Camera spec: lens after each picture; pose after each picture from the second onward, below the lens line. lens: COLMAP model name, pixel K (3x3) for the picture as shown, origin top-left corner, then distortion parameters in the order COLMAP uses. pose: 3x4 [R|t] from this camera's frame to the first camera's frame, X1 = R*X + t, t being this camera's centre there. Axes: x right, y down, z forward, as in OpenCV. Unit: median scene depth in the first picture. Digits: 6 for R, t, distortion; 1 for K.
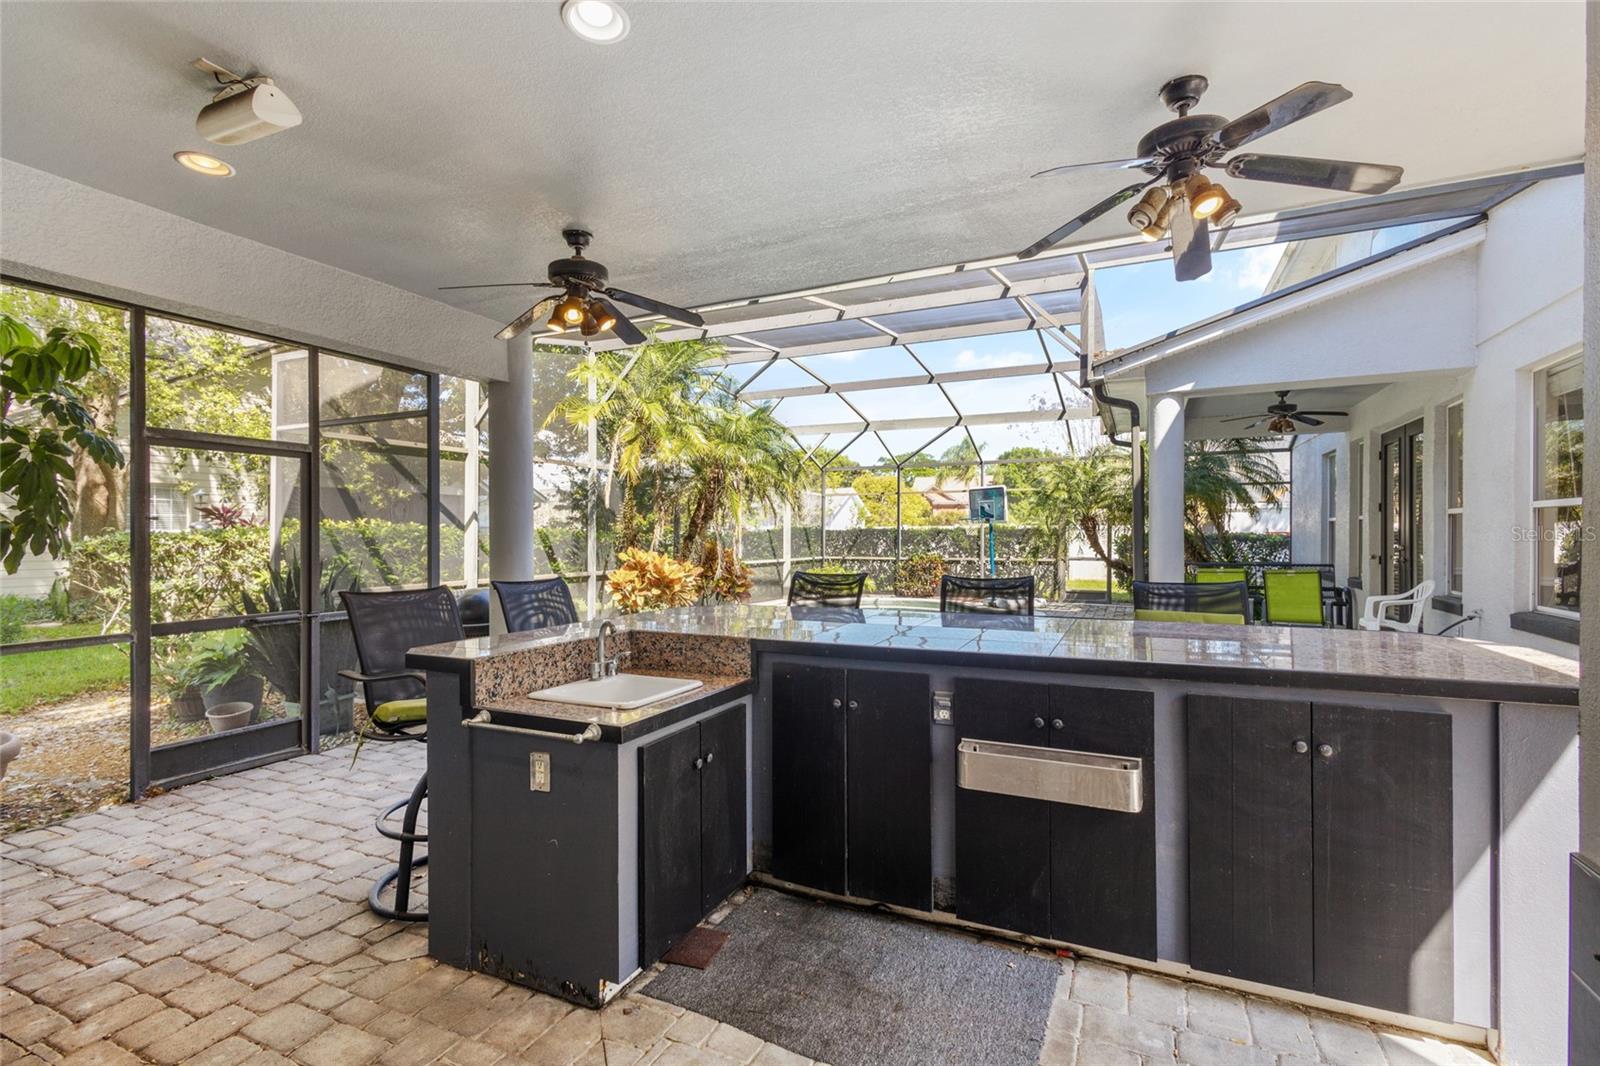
lens RADIAL K [[737.4, 0, 804.9], [0, 737.4, 532.1], [0, 0, 1]] dist [0.012679, -0.003256]
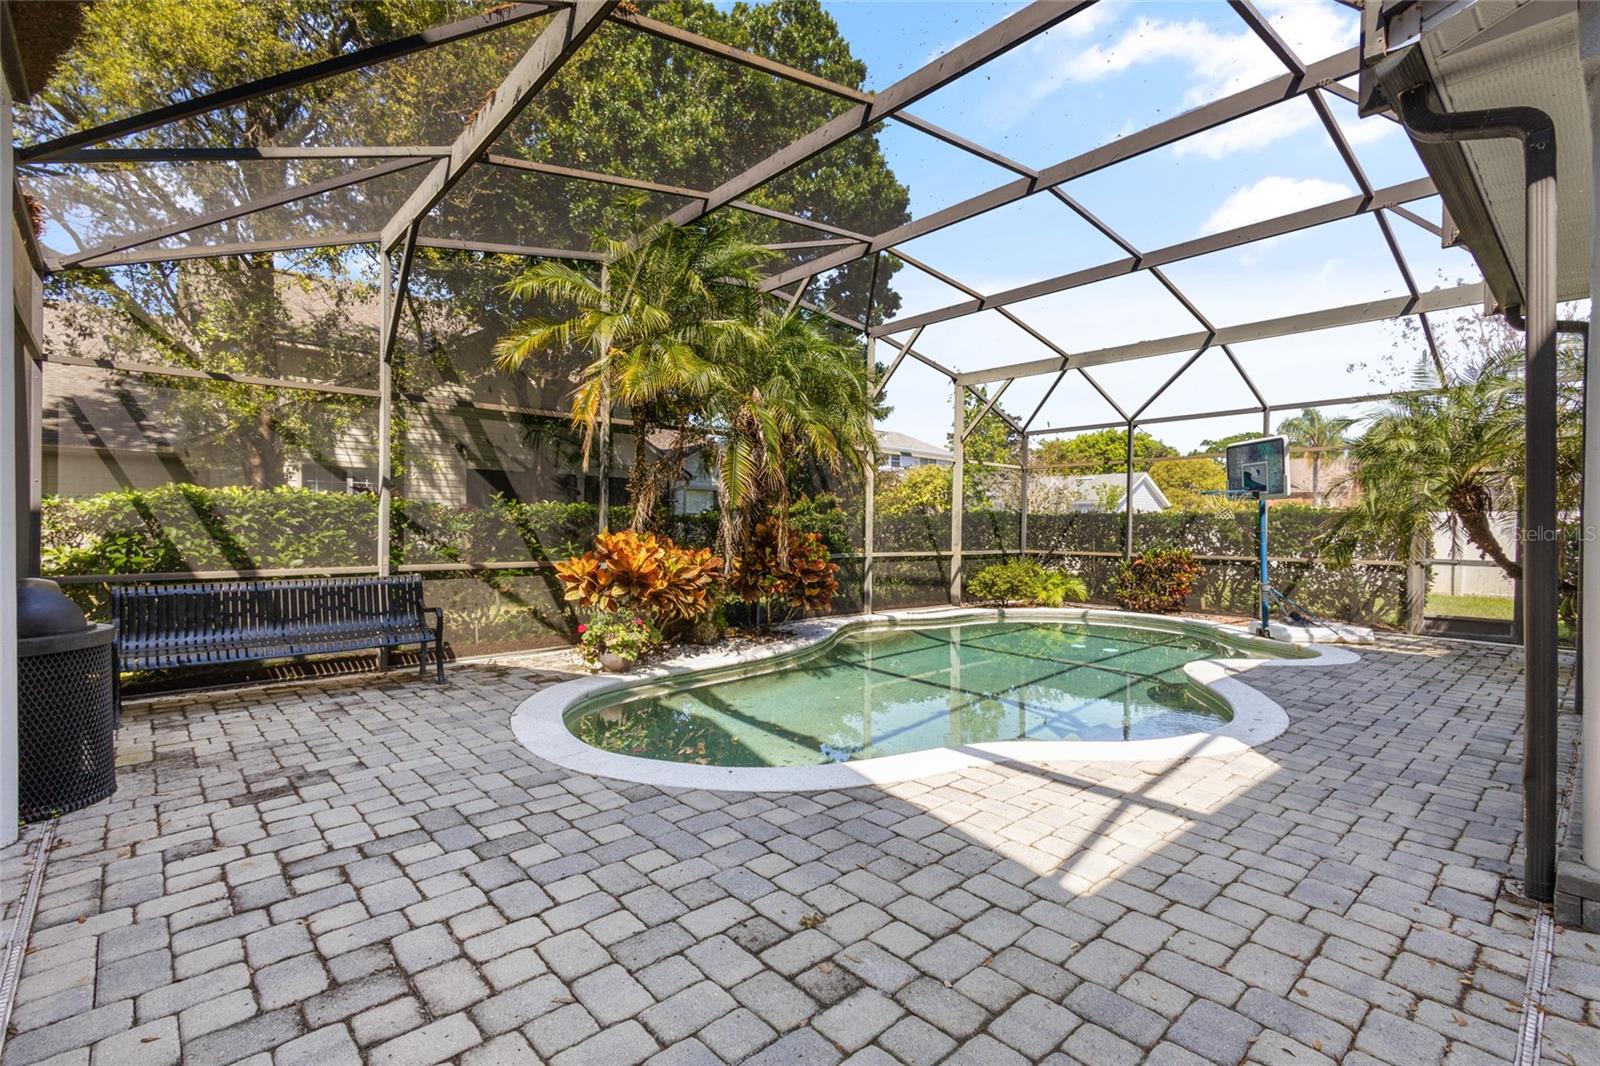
lens RADIAL K [[737.4, 0, 795.2], [0, 737.4, 534.7], [0, 0, 1]] dist [0.012679, -0.003256]
pose [[0.917935, 0.013961, -0.396486, 0.139414], [-0.009422, 0.999866, 0.013395, 0.012452], [0.396620, -0.008560, 0.917943, 0.281862]]
